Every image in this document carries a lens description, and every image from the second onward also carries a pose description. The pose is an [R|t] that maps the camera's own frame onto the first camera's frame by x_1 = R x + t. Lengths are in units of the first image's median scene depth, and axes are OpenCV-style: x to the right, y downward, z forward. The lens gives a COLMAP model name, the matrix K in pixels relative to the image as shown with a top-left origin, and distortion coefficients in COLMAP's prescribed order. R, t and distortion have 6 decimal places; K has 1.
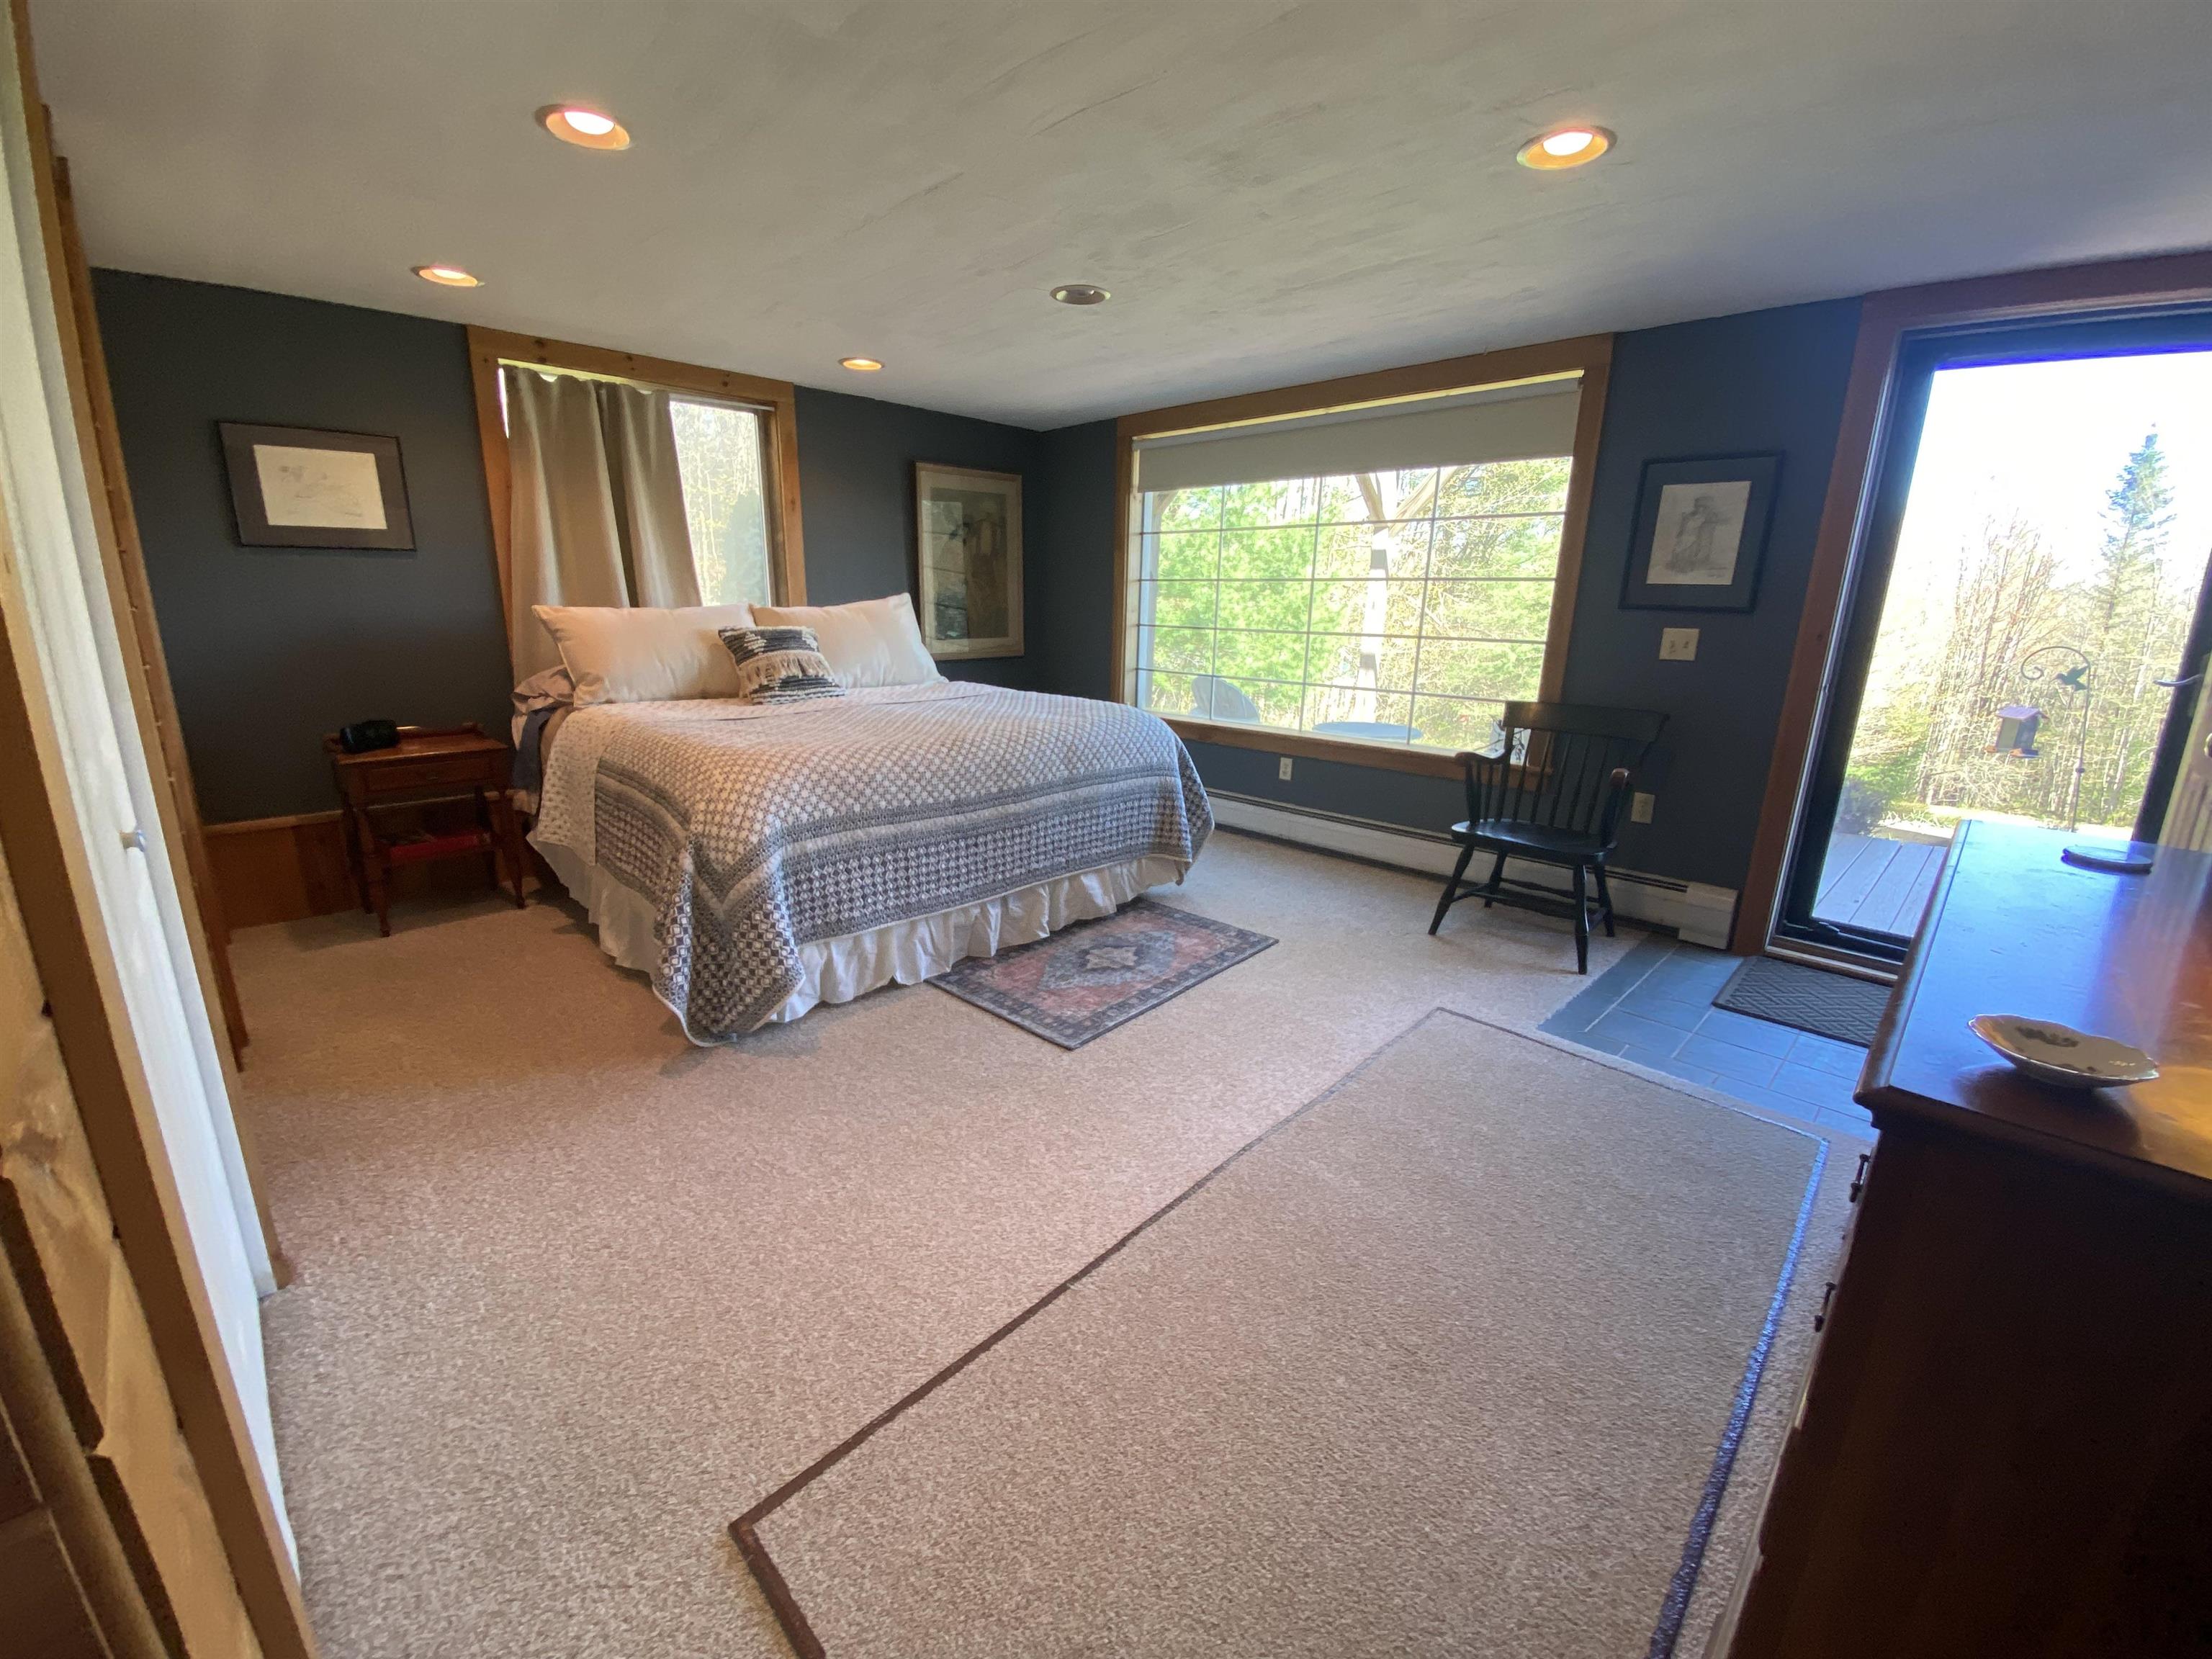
lens RADIAL K [[876.9, 0, 1106.0], [0, 876.9, 829.5], [0, 0, 1]] dist [-0.012713, -0.000296]
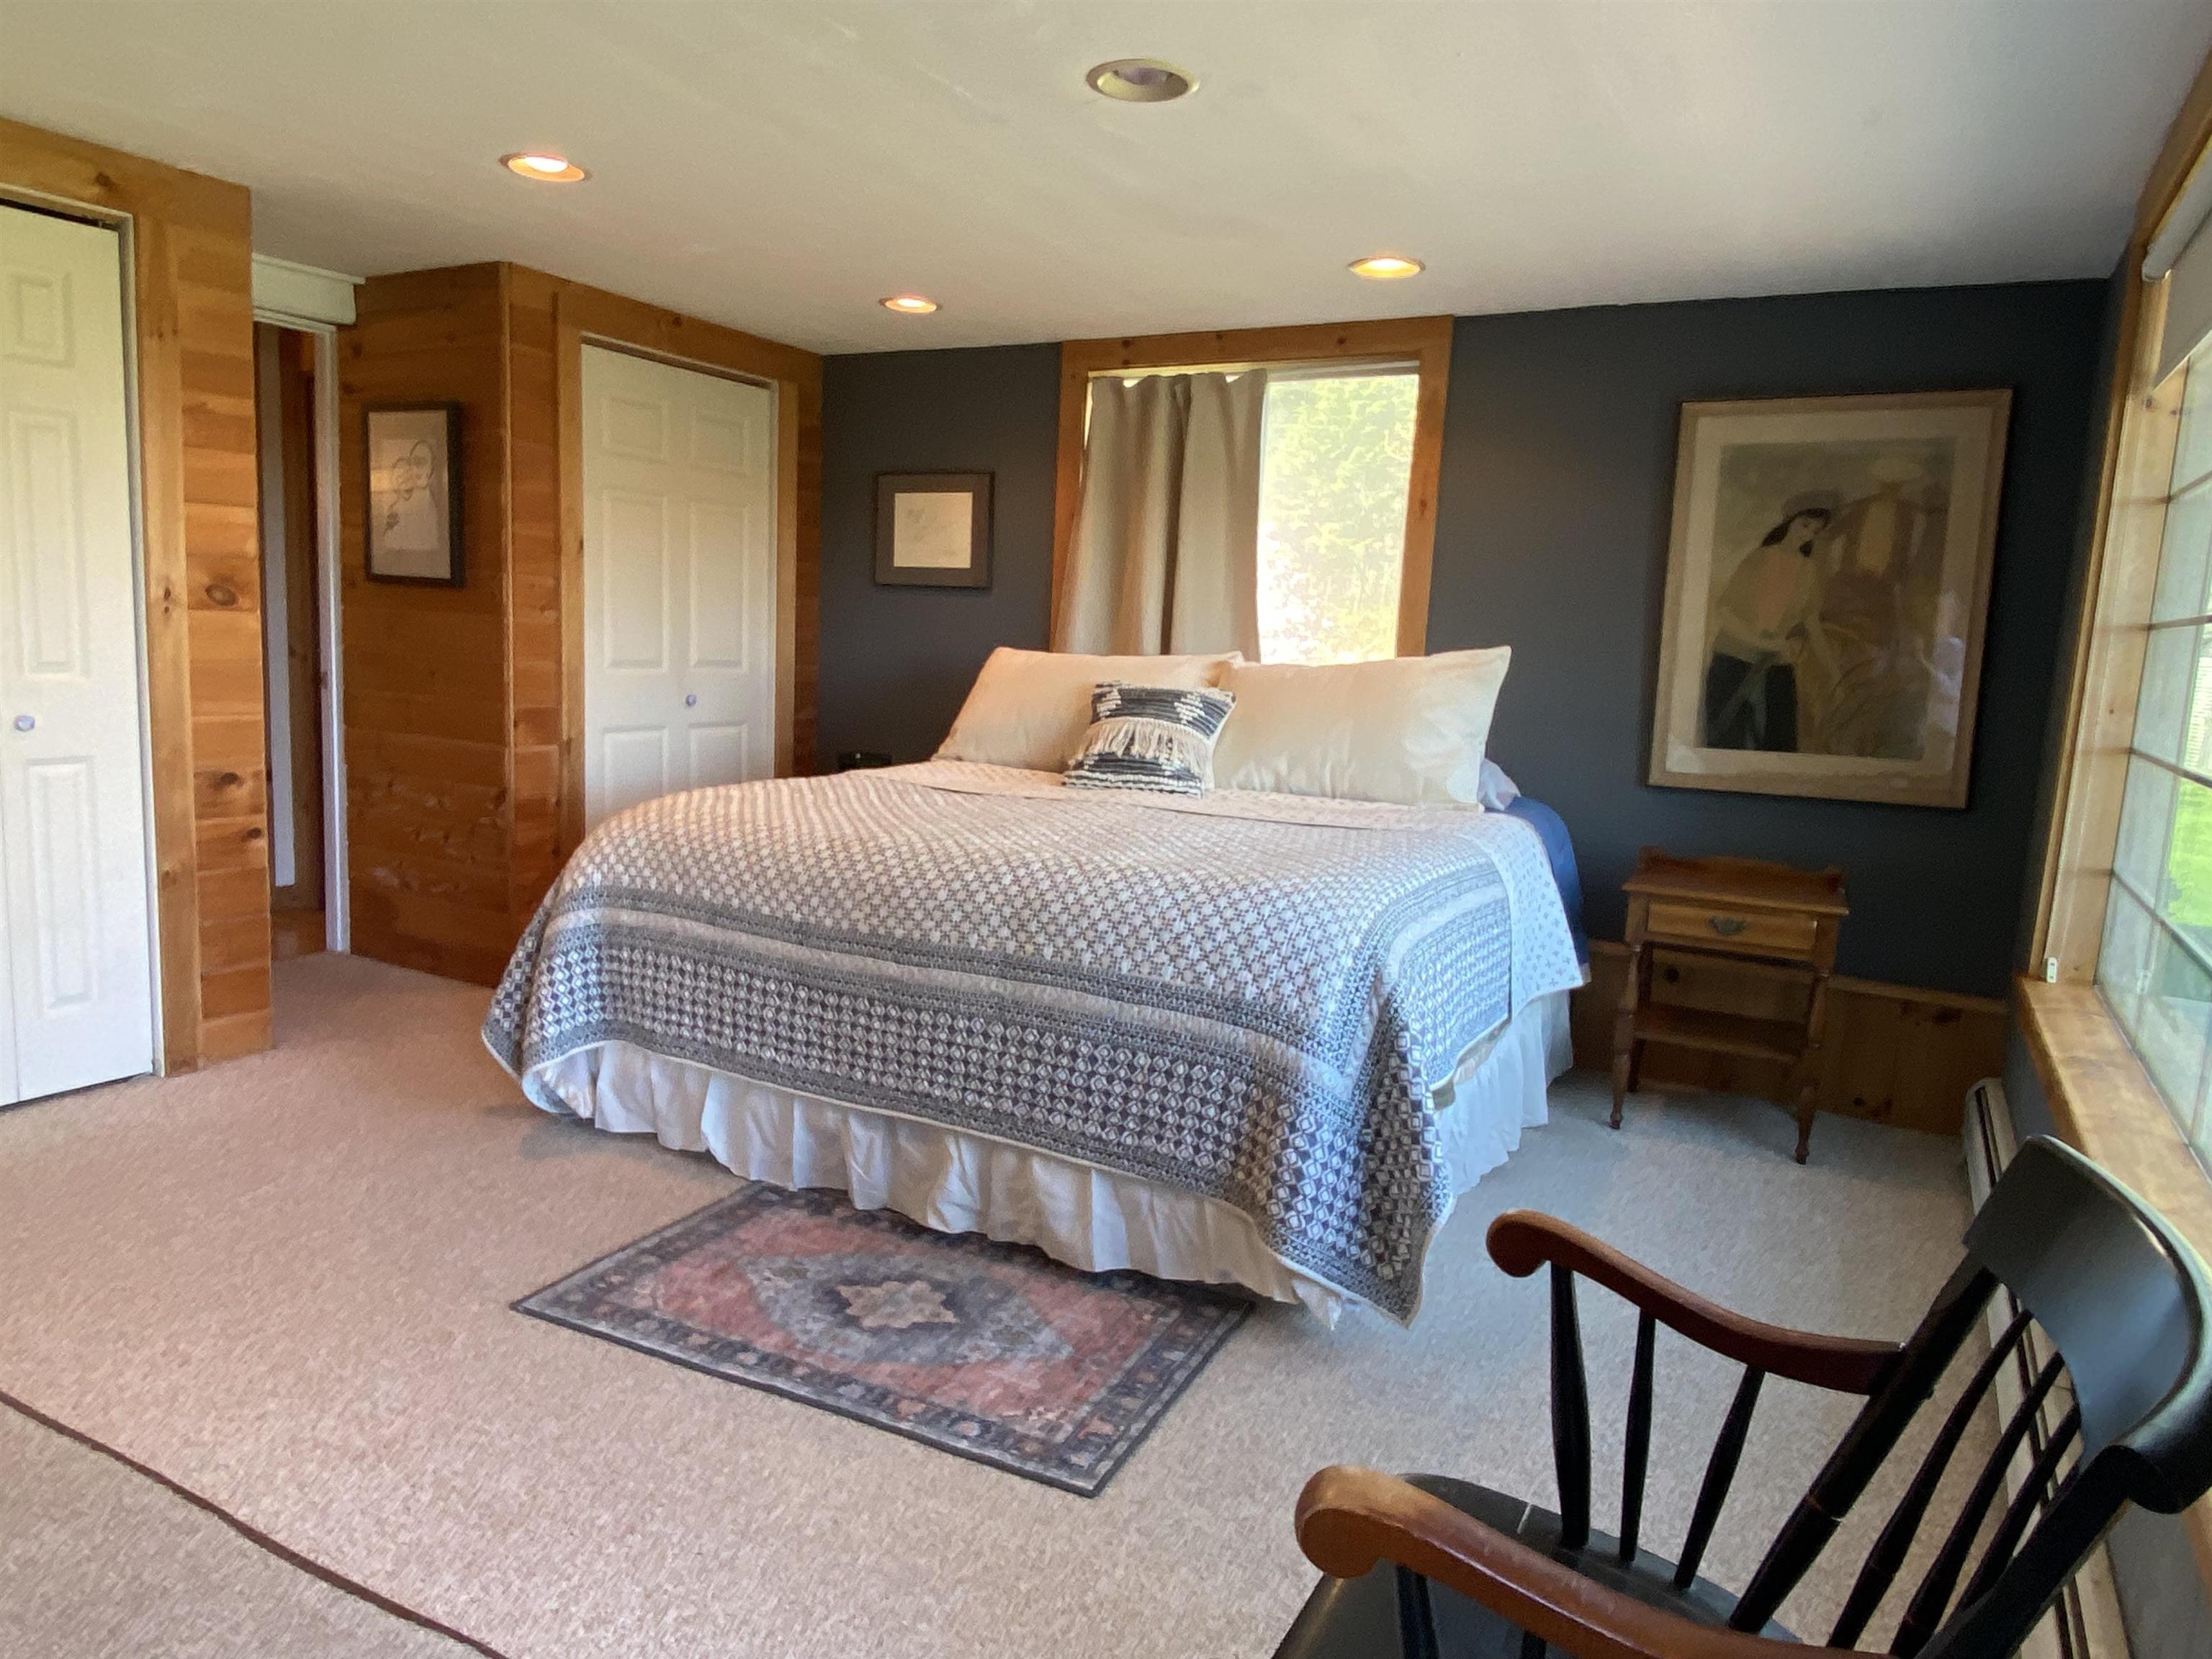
lens RADIAL K [[1417.0, 0, 1106.0], [0, 1417.0, 829.5], [0, 0, 1]] dist [0.024870, -0.000627]
pose [[0.277582, 0.122701, -0.952834, 0.763401], [-0.286931, 0.957130, 0.039665, -0.178441], [0.916853, 0.262387, 0.300889, 0.759823]]
